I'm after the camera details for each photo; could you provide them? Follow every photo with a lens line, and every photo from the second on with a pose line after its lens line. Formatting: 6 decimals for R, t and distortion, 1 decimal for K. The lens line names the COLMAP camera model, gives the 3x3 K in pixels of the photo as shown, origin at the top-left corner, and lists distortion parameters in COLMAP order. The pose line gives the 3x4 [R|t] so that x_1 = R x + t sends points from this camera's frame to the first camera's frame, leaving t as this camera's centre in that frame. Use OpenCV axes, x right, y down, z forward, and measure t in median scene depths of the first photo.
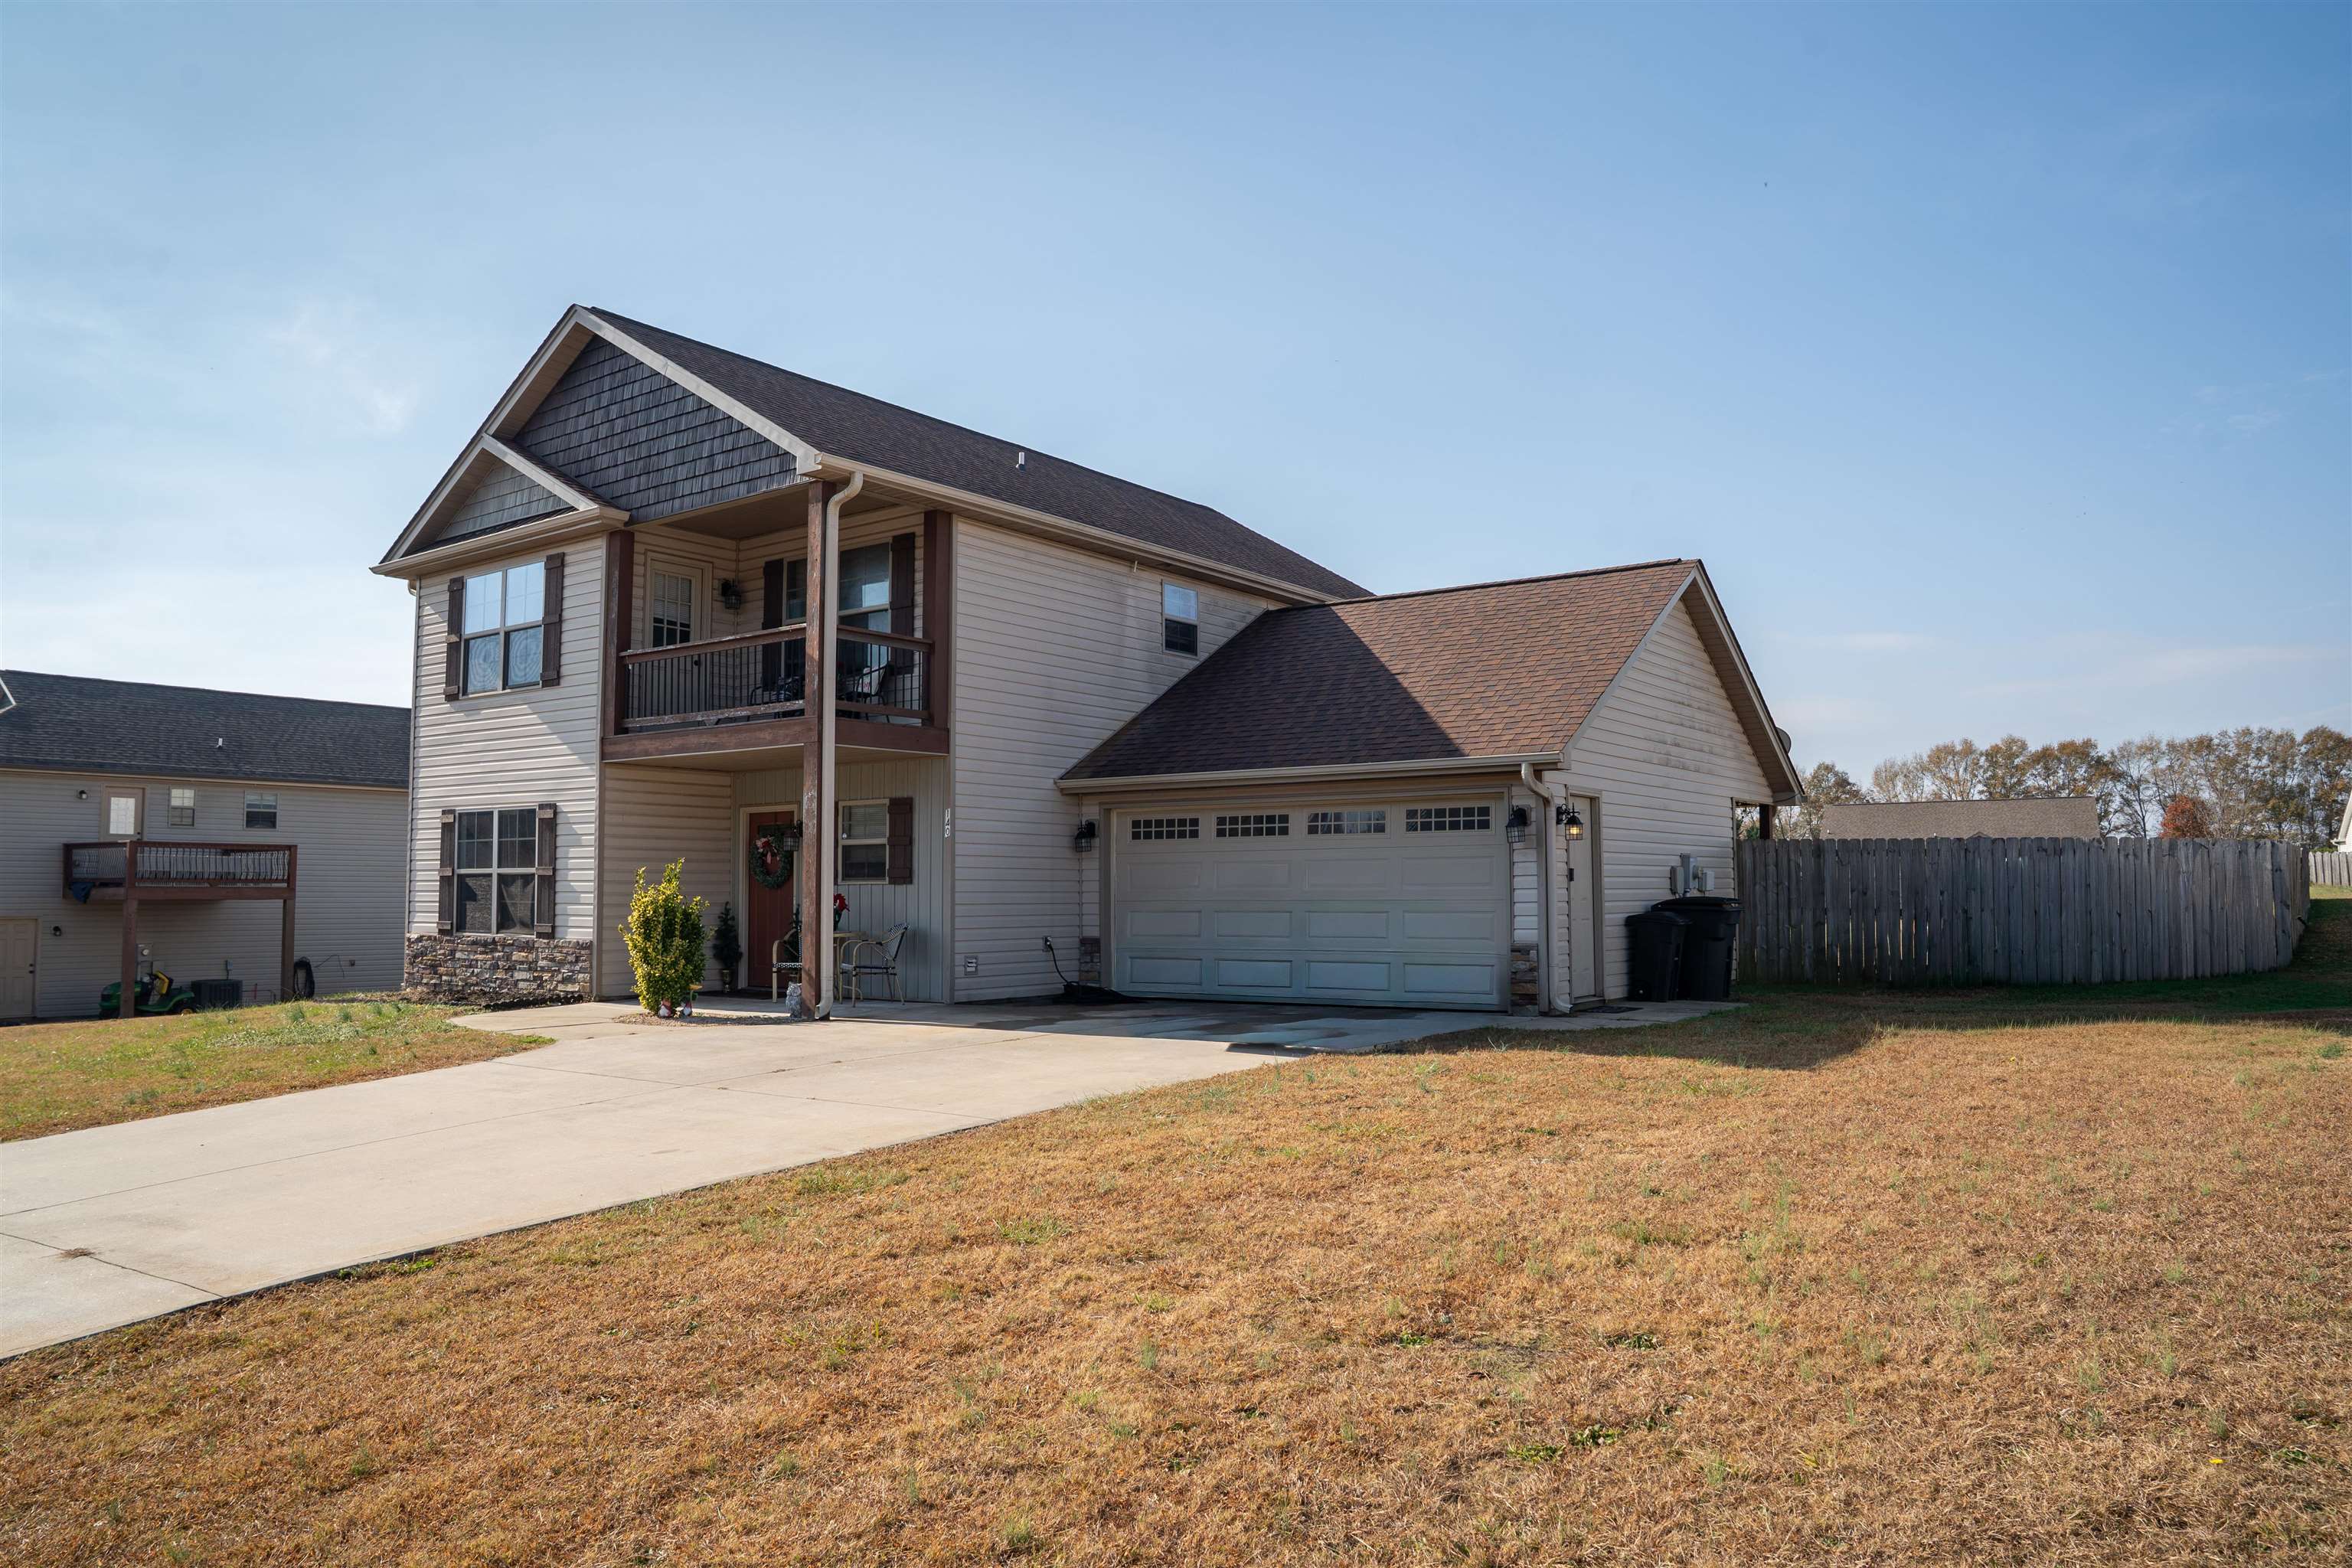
lens RADIAL K [[1639.5, 0, 1169.6], [0, 1639.5, 753.8], [0, 0, 1]] dist [-0.141128, 0.102276]
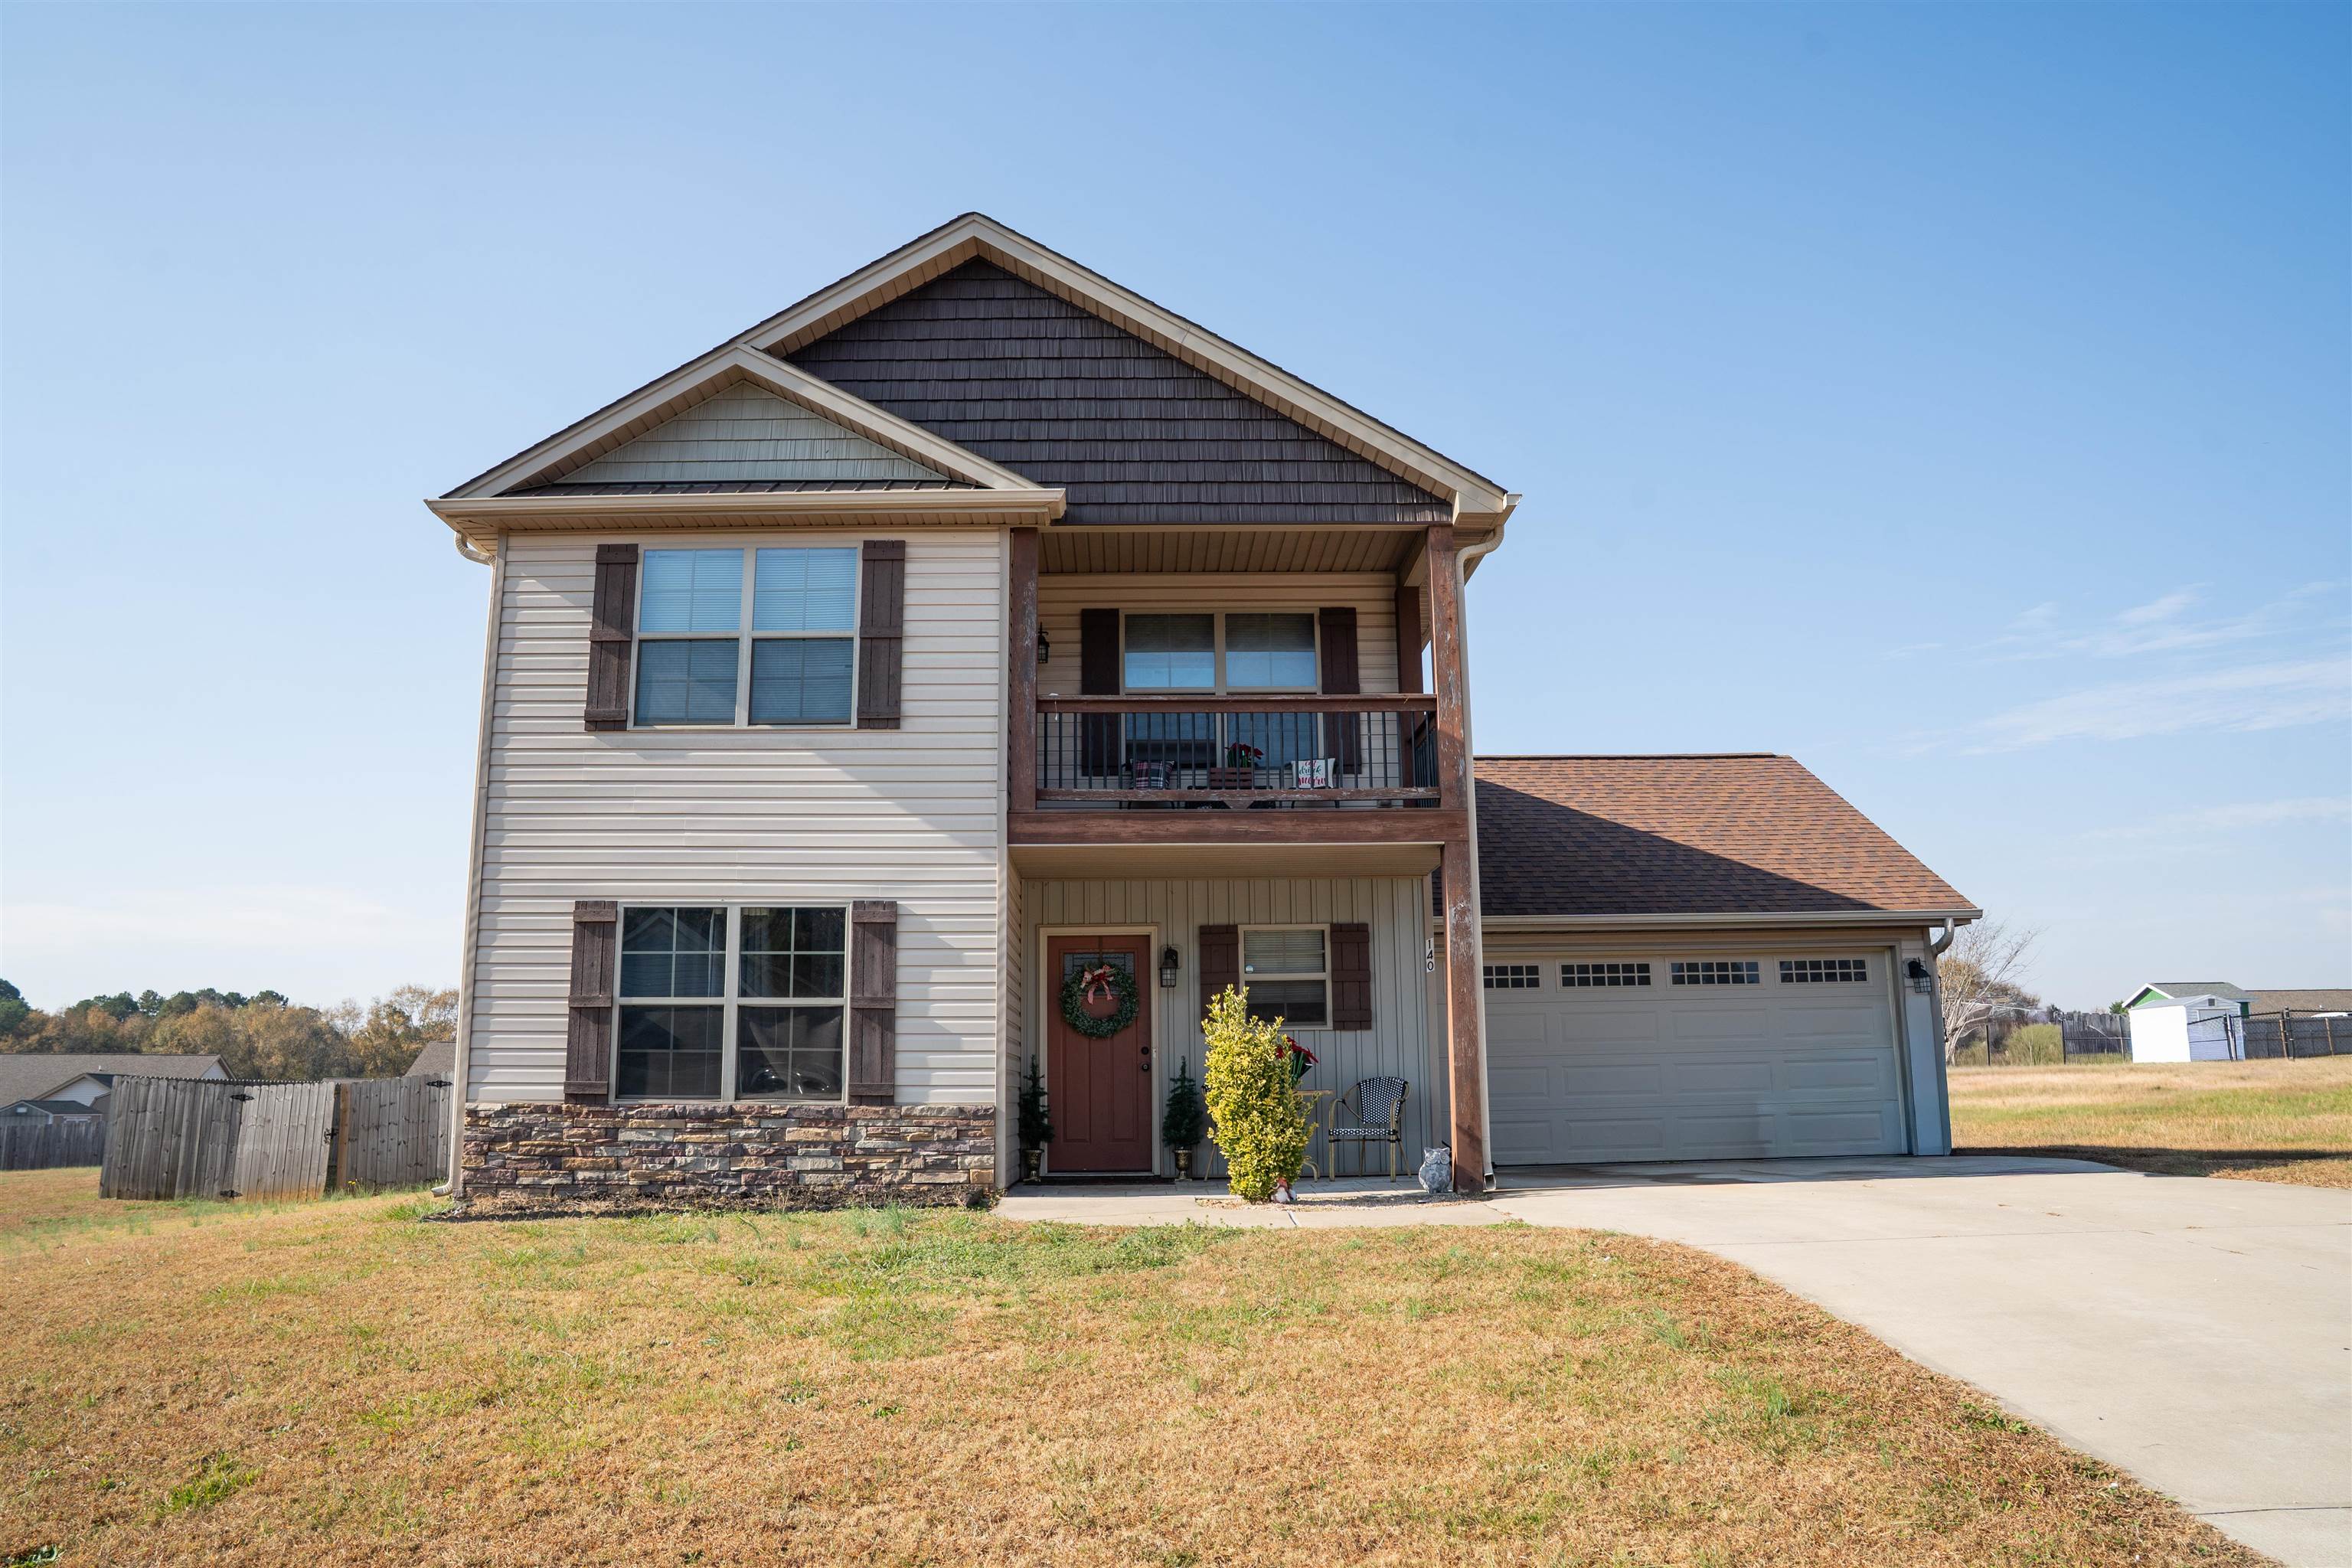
lens RADIAL K [[1639.5, 0, 1169.6], [0, 1639.5, 753.8], [0, 0, 1]] dist [-0.141128, 0.102276]
pose [[0.799710, 0.123348, 0.587580, -0.691210], [-0.046418, 0.988441, -0.144323, 0.062196], [-0.598590, 0.088142, 0.796192, 0.381162]]
